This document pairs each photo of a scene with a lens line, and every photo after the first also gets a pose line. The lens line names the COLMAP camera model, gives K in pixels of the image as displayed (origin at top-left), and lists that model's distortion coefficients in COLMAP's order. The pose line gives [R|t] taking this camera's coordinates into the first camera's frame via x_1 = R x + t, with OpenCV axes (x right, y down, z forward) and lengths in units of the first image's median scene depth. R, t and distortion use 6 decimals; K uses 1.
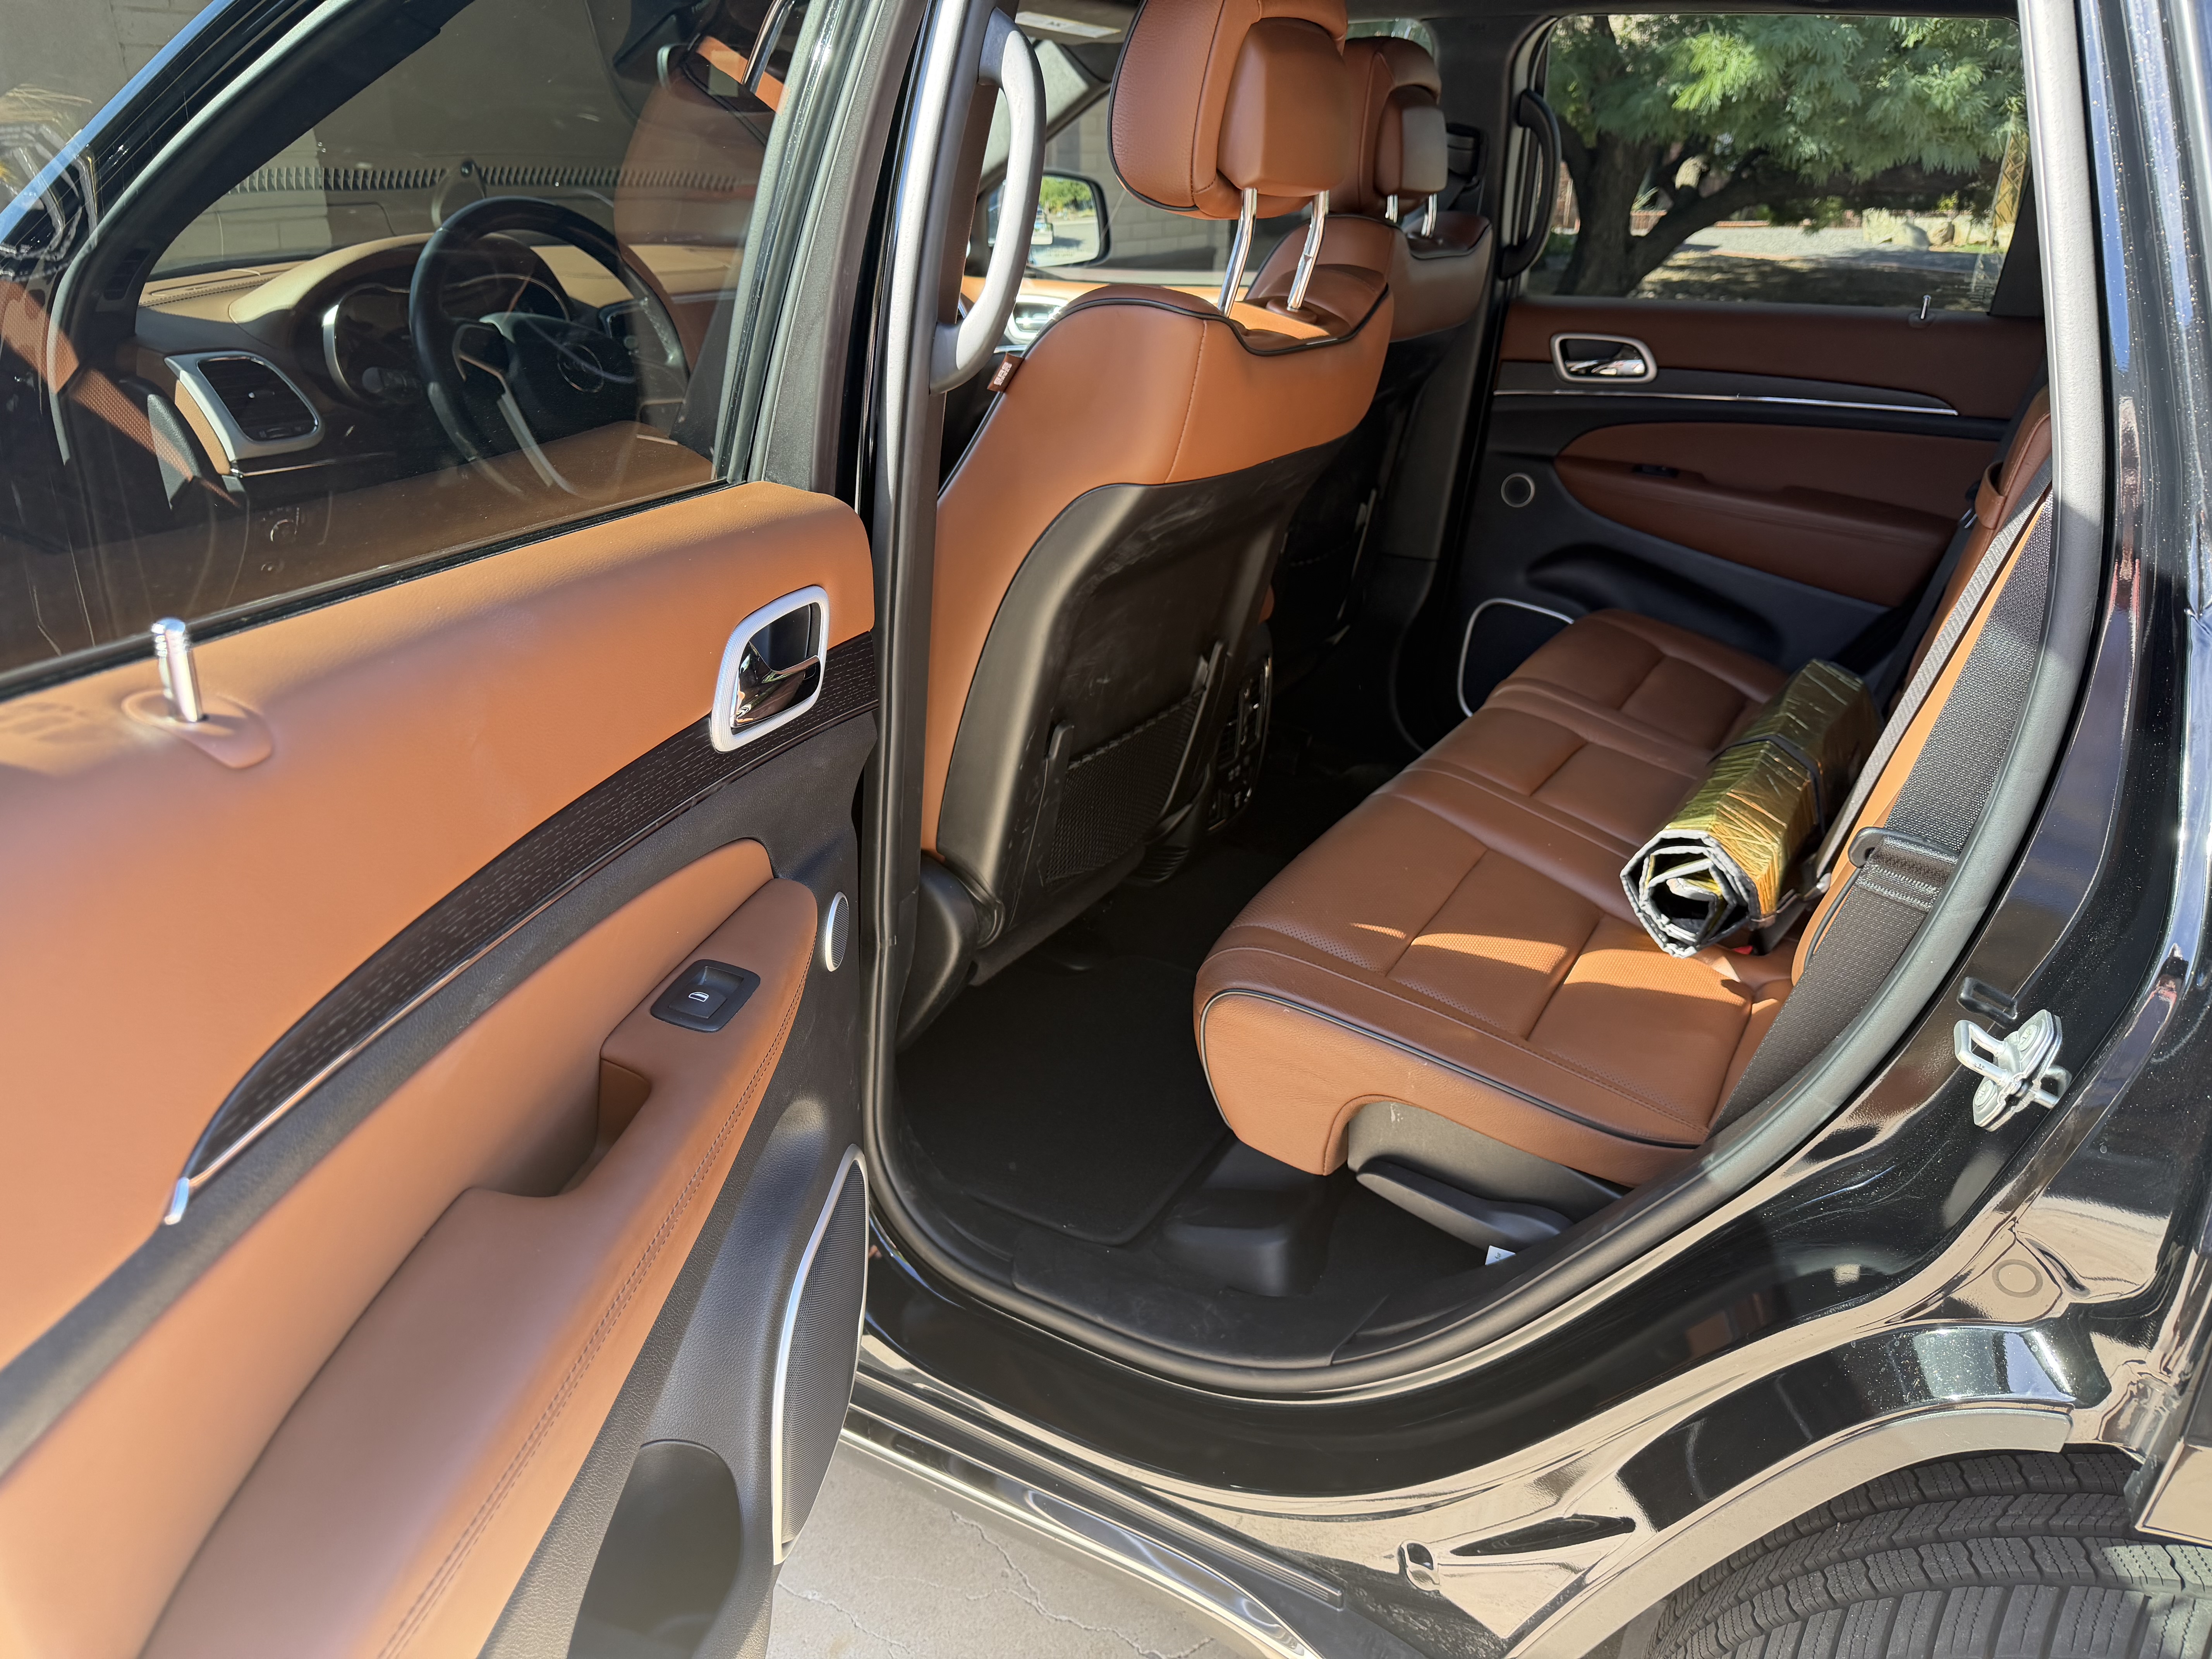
lens RADIAL K [[1553.8, 0, 1102.9], [0, 1553.8, 833.1], [0, 0, 1]] dist [0.014291, -0.020325]
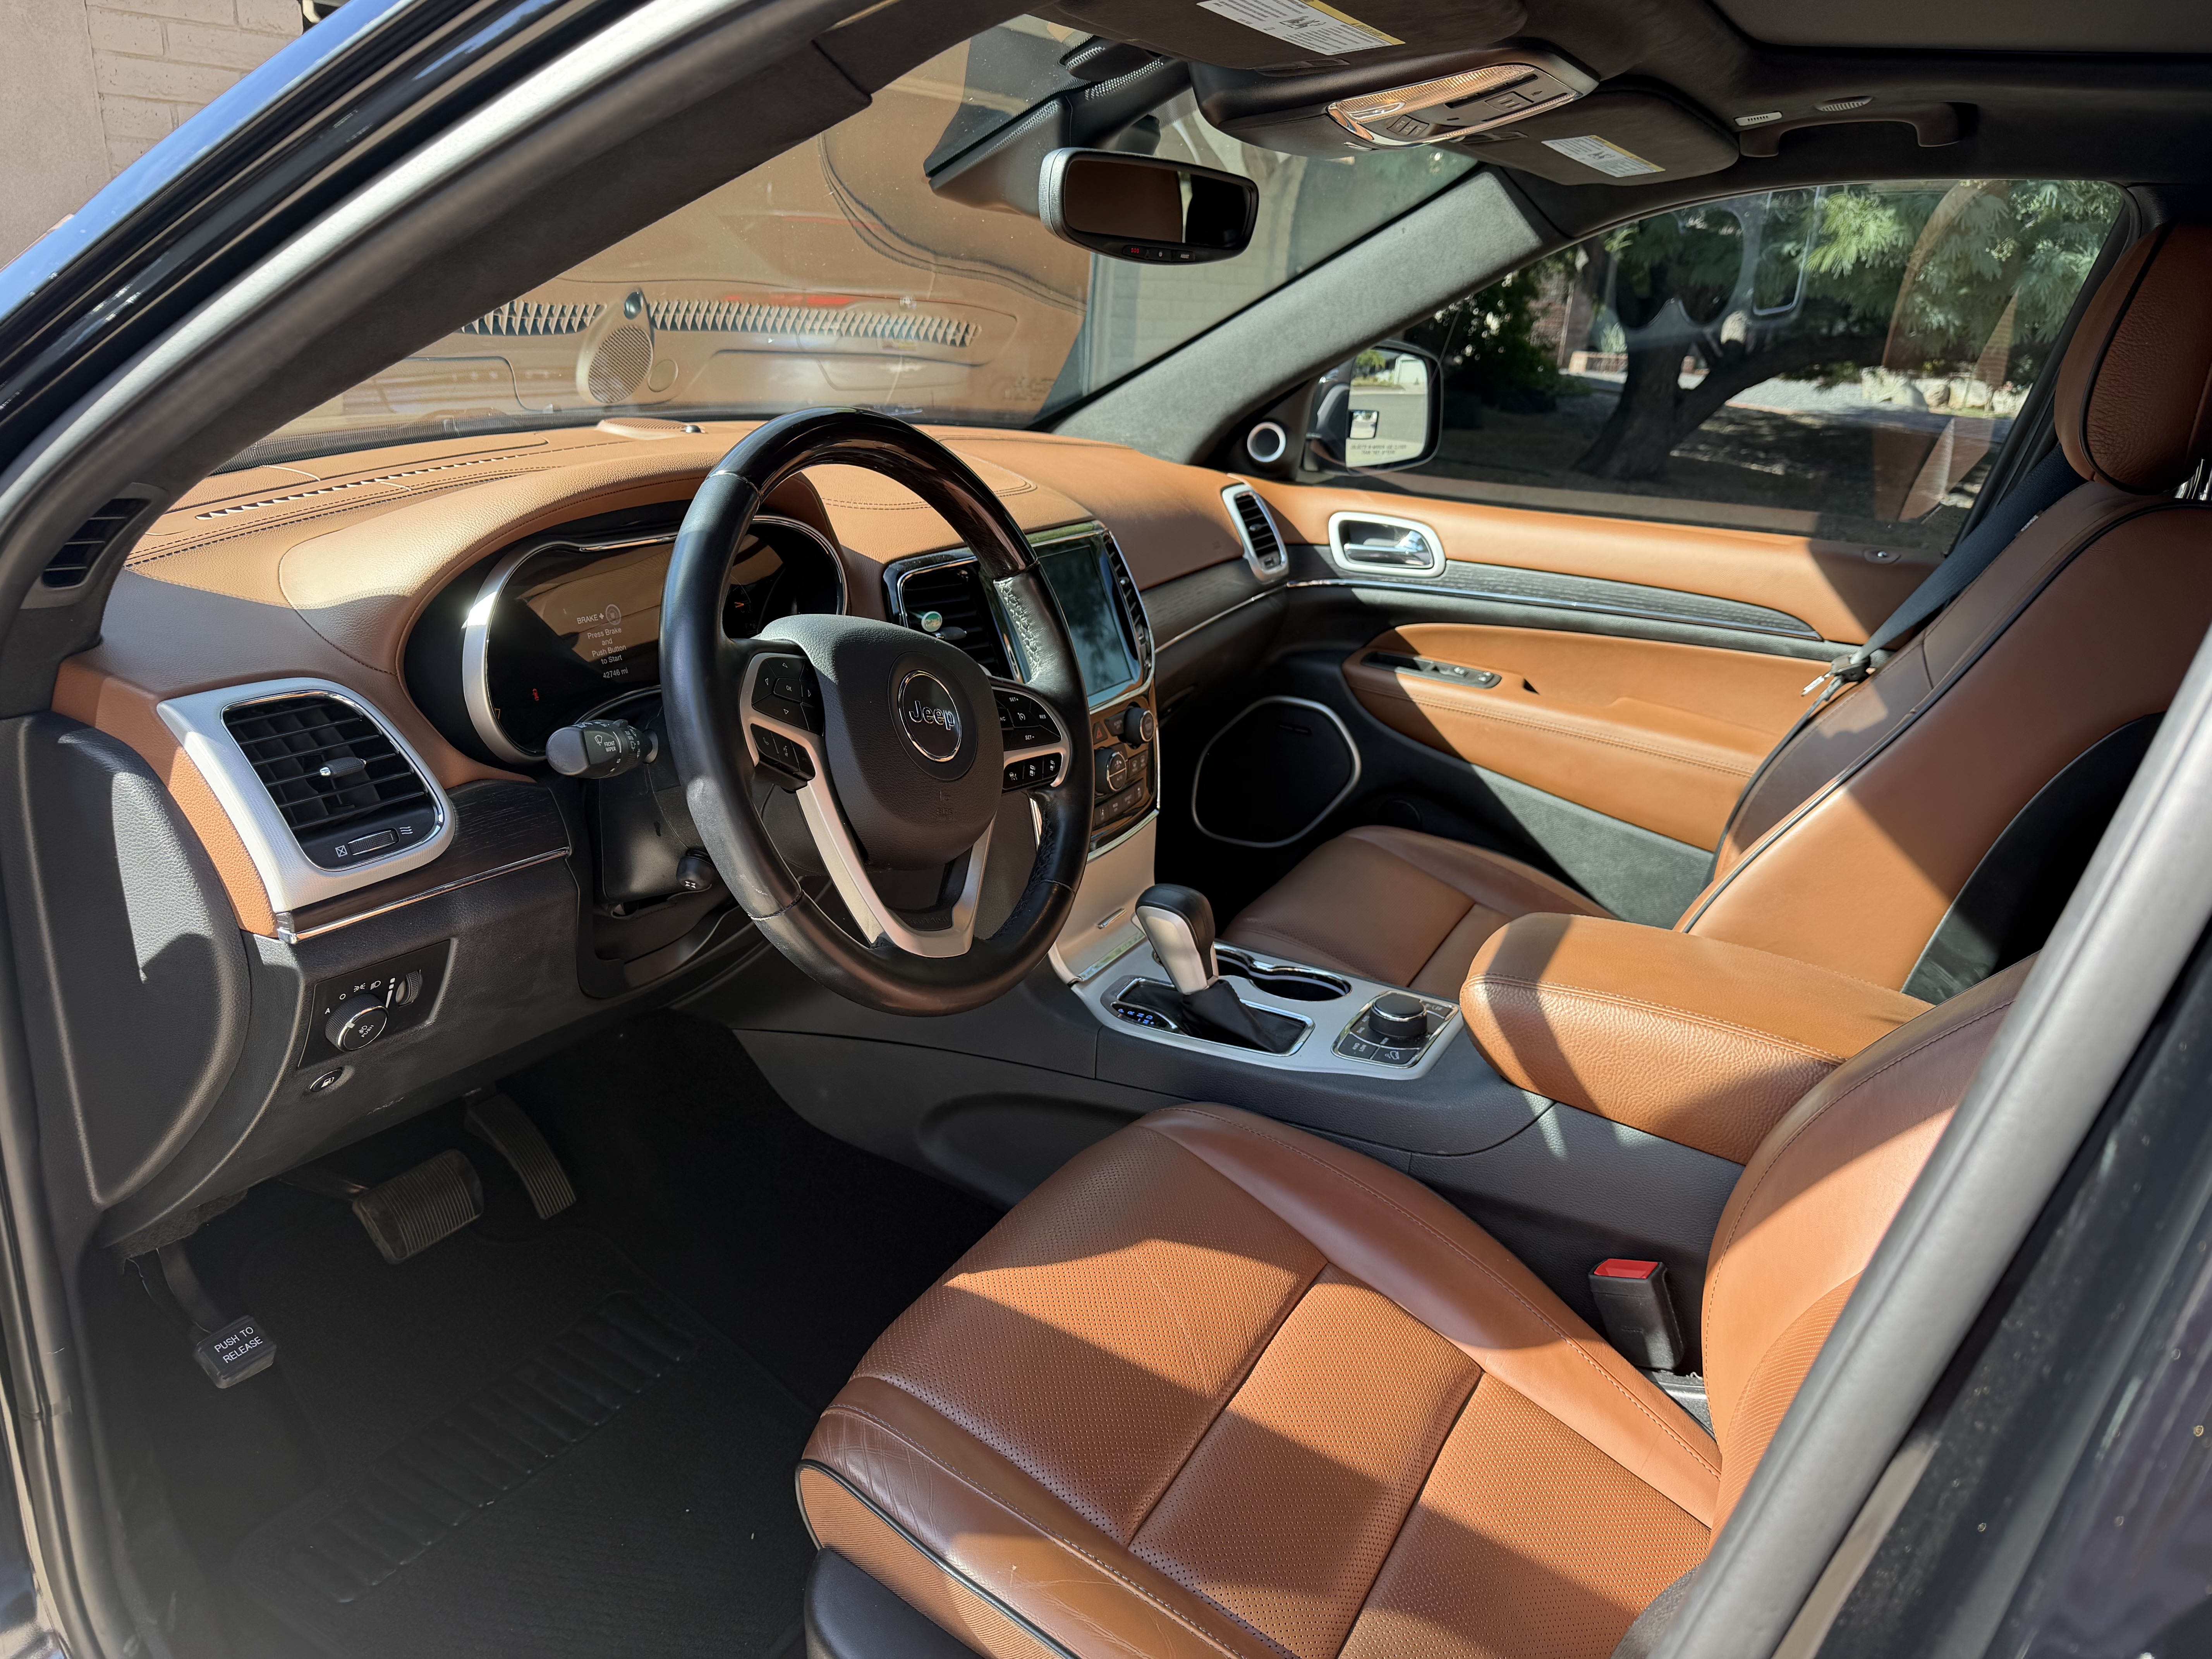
lens RADIAL K [[1553.8, 0, 1110.1], [0, 1553.8, 828.2], [0, 0, 1]] dist [0.014291, -0.020325]
pose [[0.998067, 0.046116, 0.041663, -0.221516], [-0.043398, 0.997009, -0.063944, -0.171056], [-0.044487, 0.062013, 0.997083, 0.344192]]
